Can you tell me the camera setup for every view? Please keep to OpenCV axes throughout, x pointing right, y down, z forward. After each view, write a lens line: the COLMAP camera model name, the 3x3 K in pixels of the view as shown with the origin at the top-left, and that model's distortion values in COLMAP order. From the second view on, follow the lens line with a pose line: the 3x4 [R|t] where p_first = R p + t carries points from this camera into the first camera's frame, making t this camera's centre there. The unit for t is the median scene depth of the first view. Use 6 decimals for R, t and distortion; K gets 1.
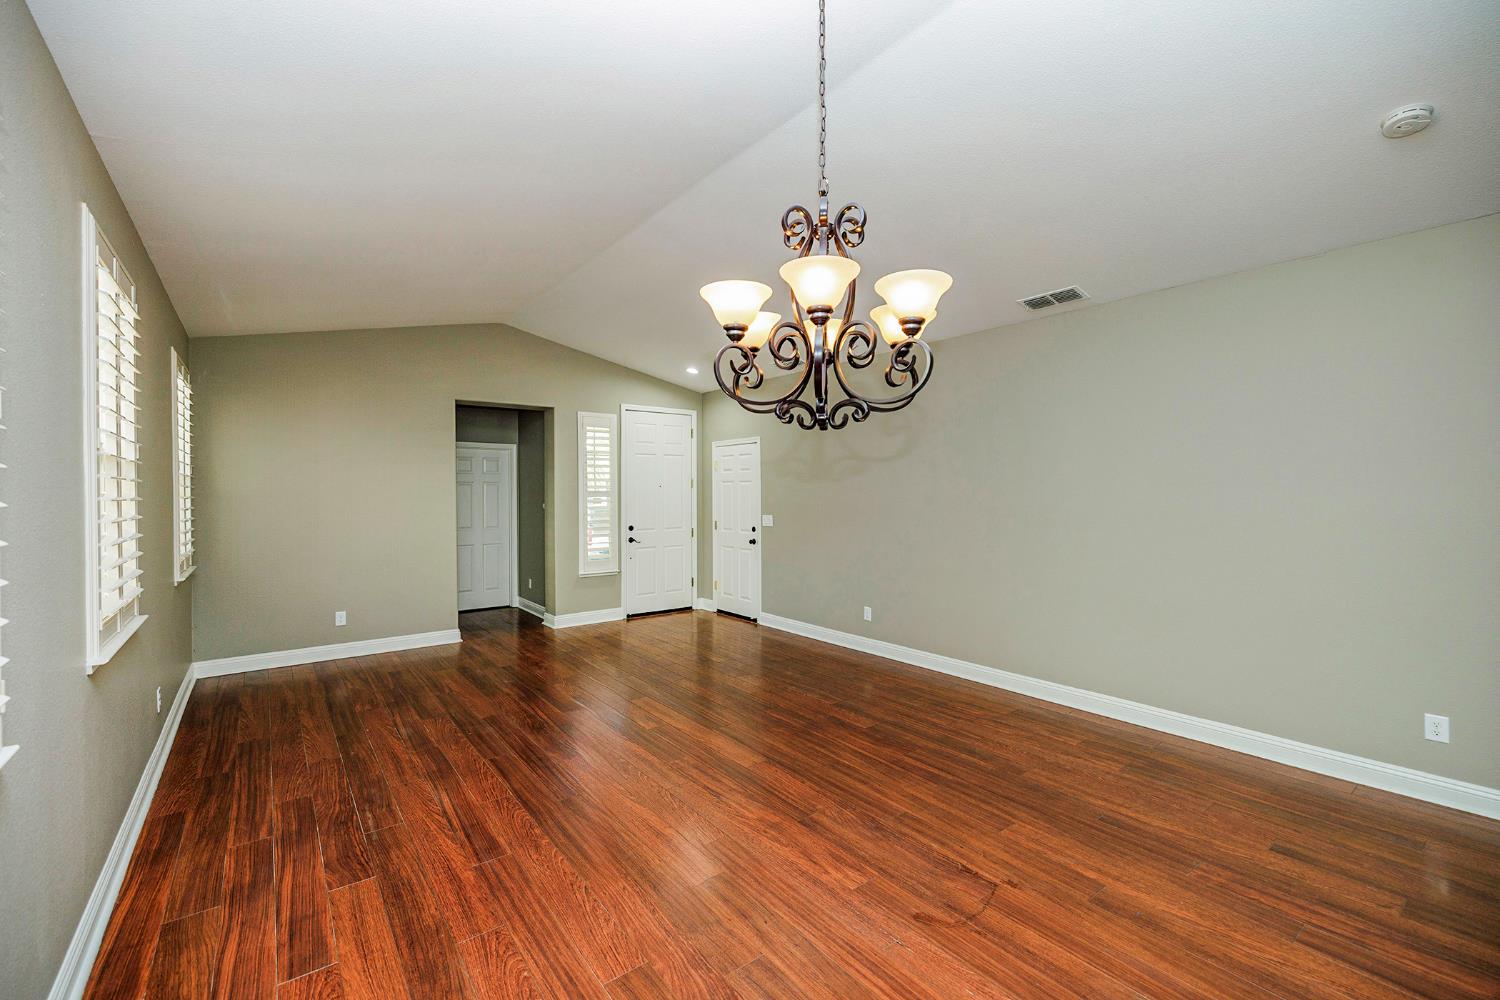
lens RADIAL K [[628.6, 0, 744.0], [0, 628.6, 492.9], [0, 0, 1]] dist [0.002479, 0.000310]
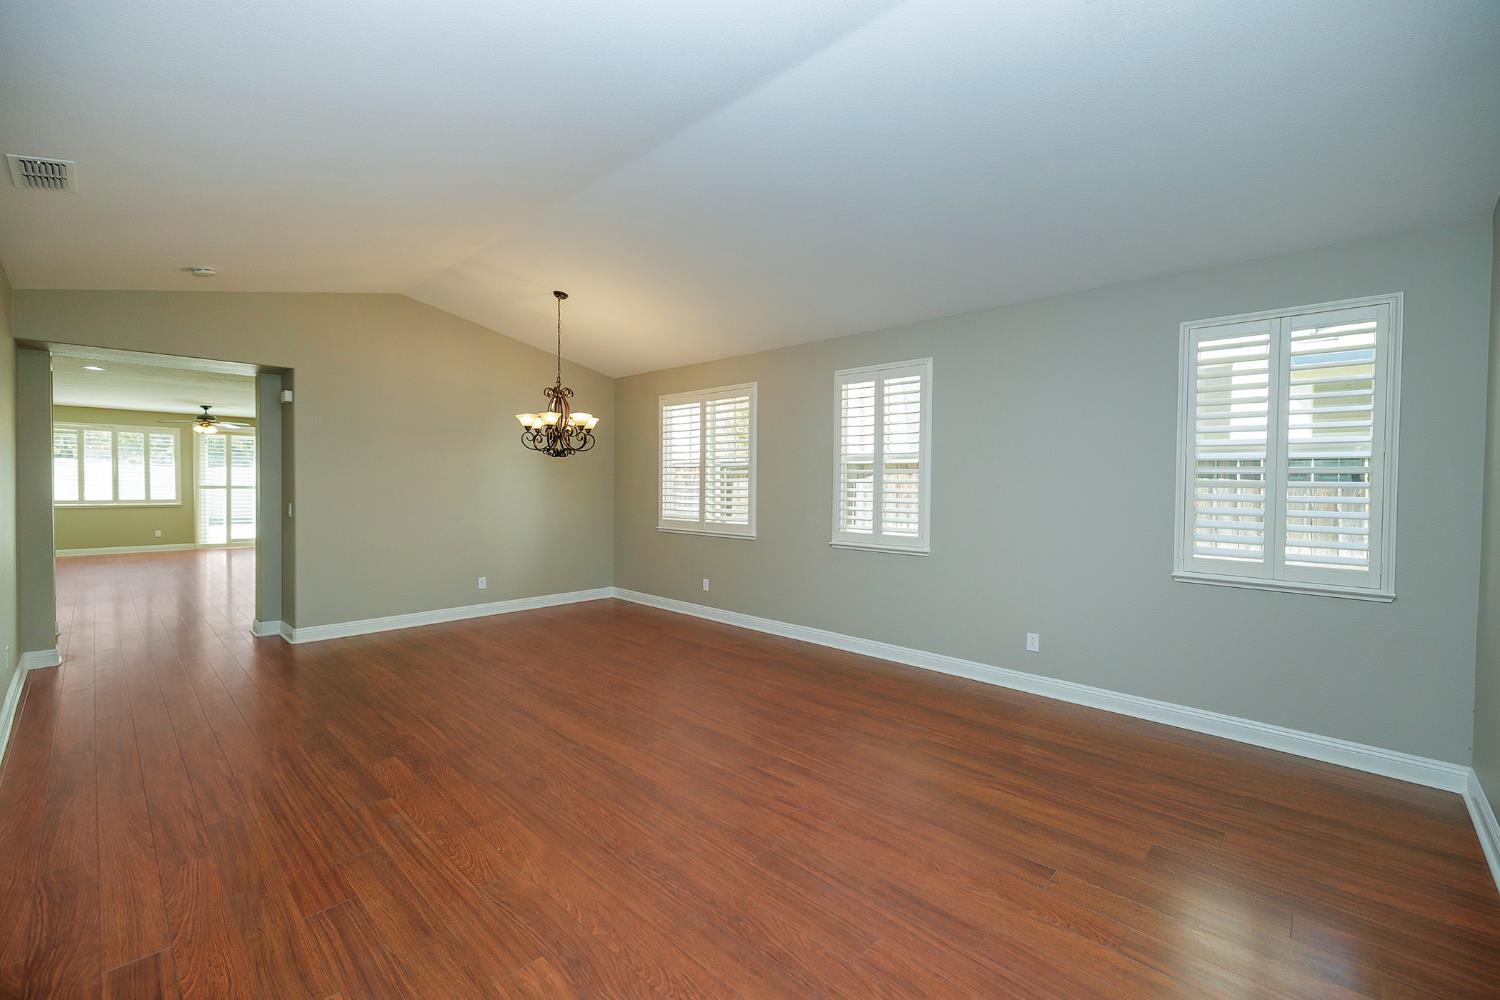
lens RADIAL K [[628.6, 0, 744.0], [0, 628.6, 492.9], [0, 0, 1]] dist [0.002479, 0.000310]
pose [[-0.988272, -0.004424, -0.152638, -0.135441], [-0.007281, 0.999808, 0.018168, 0.005547], [0.152529, 0.019066, -0.988115, 1.887239]]
